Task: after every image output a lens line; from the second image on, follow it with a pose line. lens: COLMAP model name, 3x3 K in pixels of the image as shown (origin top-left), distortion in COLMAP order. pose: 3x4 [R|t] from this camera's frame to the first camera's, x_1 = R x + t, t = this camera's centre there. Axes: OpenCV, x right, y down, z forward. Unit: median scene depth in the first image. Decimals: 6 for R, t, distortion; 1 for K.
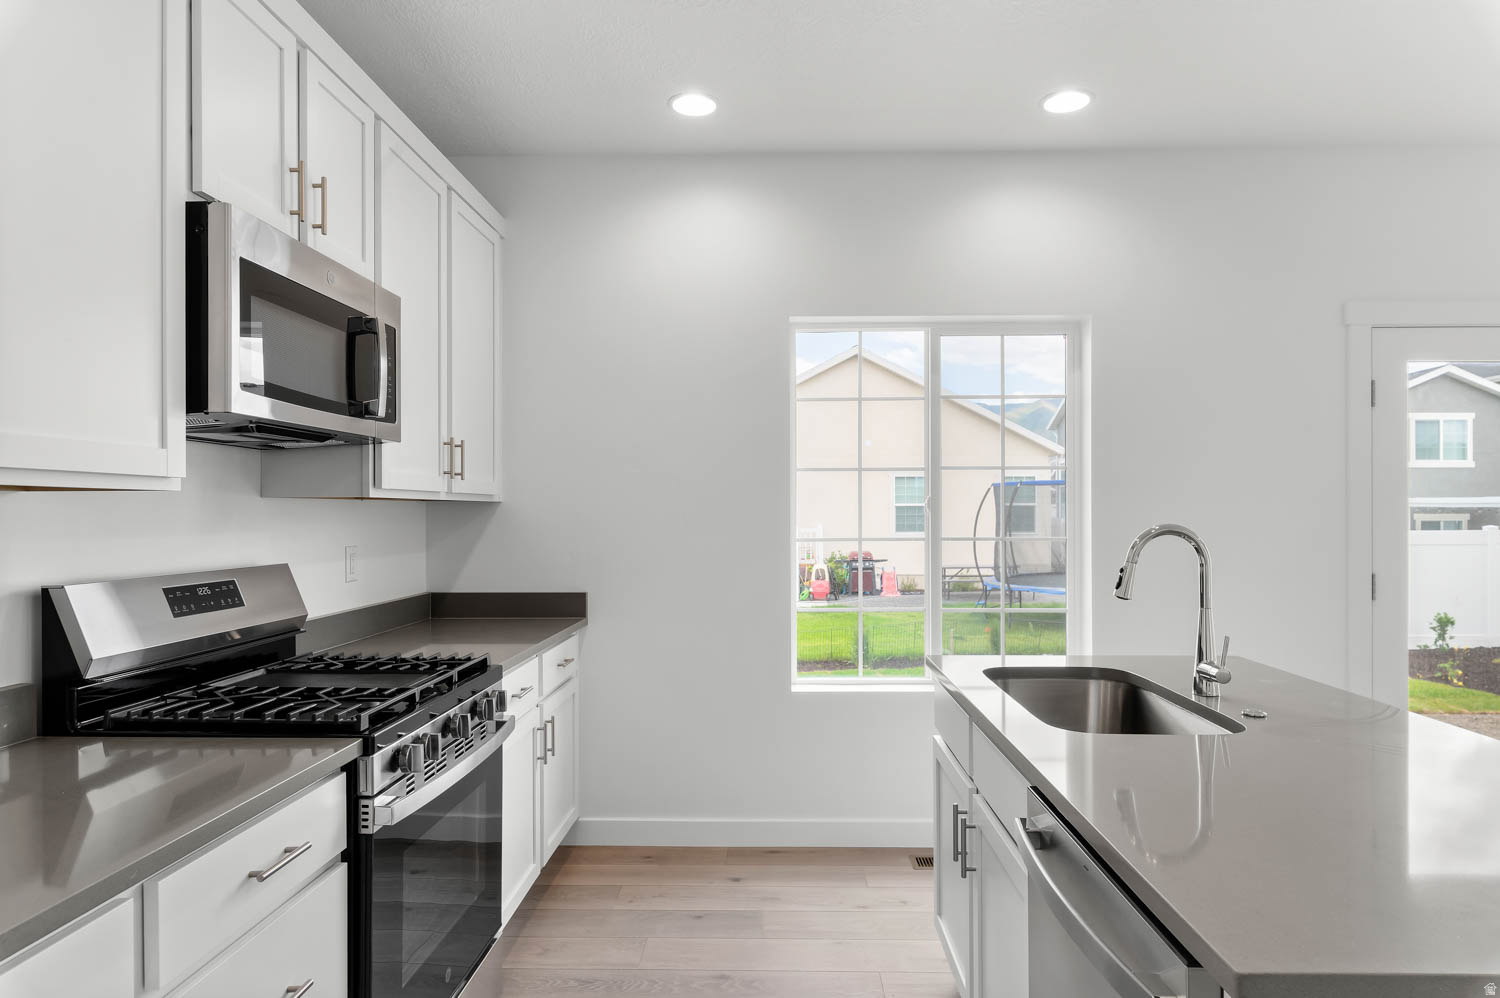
lens RADIAL K [[880.3, 0, 754.6], [0, 880.3, 506.9], [0, 0, 1]] dist [-0.004420, -0.000860]
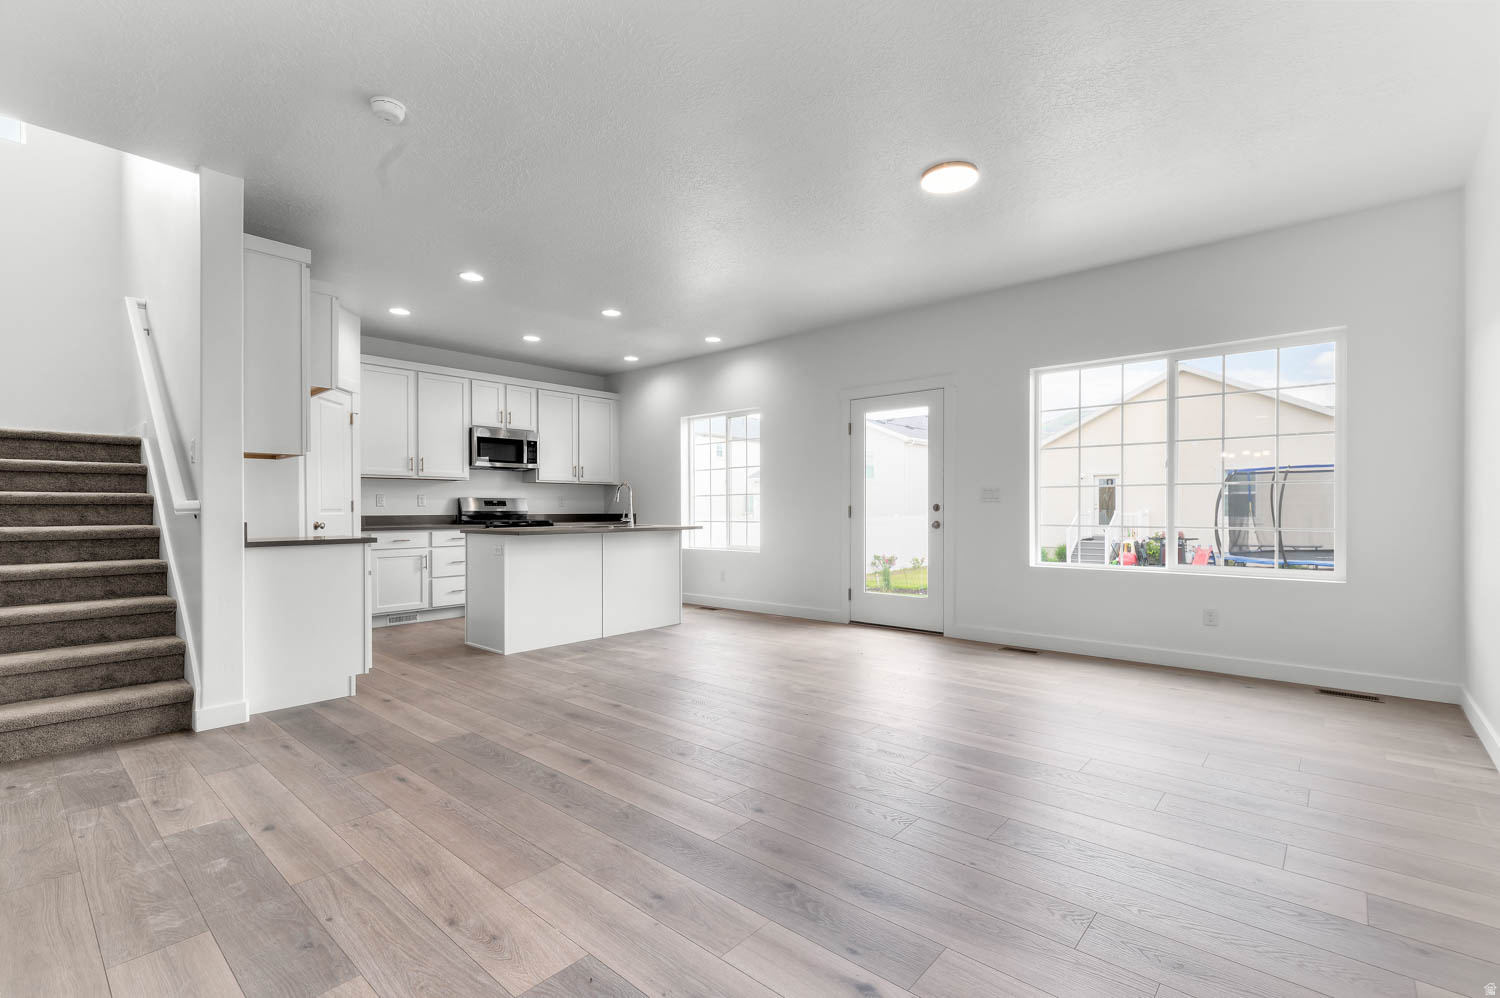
lens RADIAL K [[668.7, 0, 760.2], [0, 668.7, 506.9], [0, 0, 1]] dist [0.001377, -0.000015]
pose [[0.772632, -0.001825, -0.634851, 1.815227], [0.004728, 0.999985, 0.002880, 0.077411], [0.634836, -0.005227, 0.772629, -0.578405]]
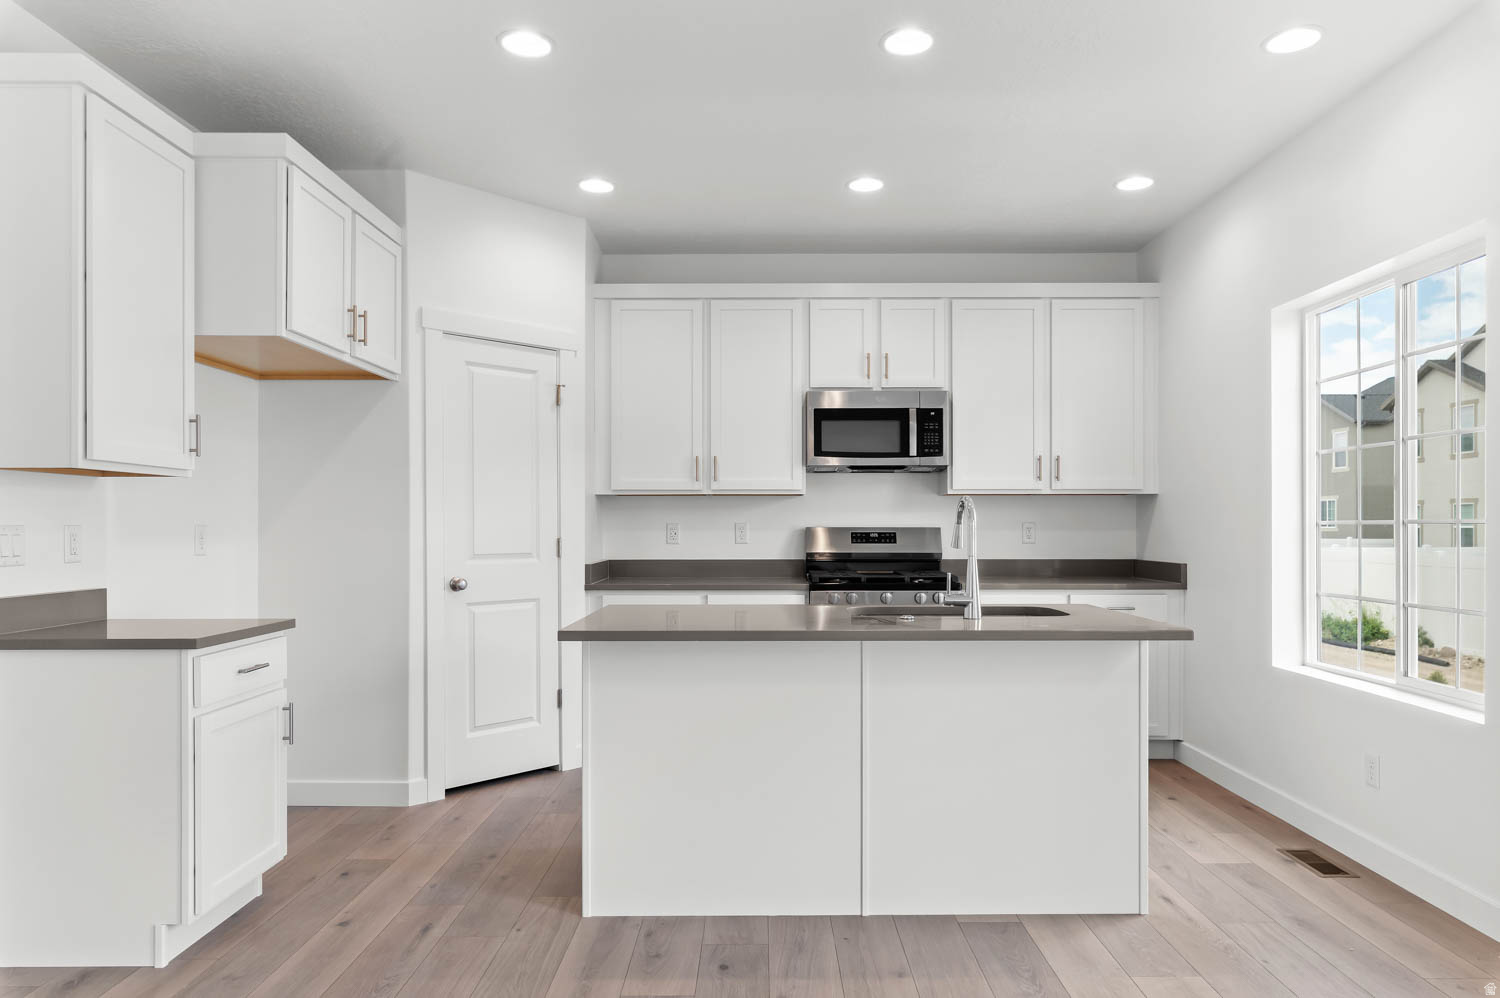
lens RADIAL K [[961.1, 0, 755.3], [0, 961.1, 524.7], [0, 0, 1]] dist [-0.003395, -0.000815]
pose [[0.025643, 0.003050, -0.999667, 1.312546], [0.006153, 0.999976, 0.003209, 0.036770], [0.999652, -0.006234, 0.025623, 0.396315]]
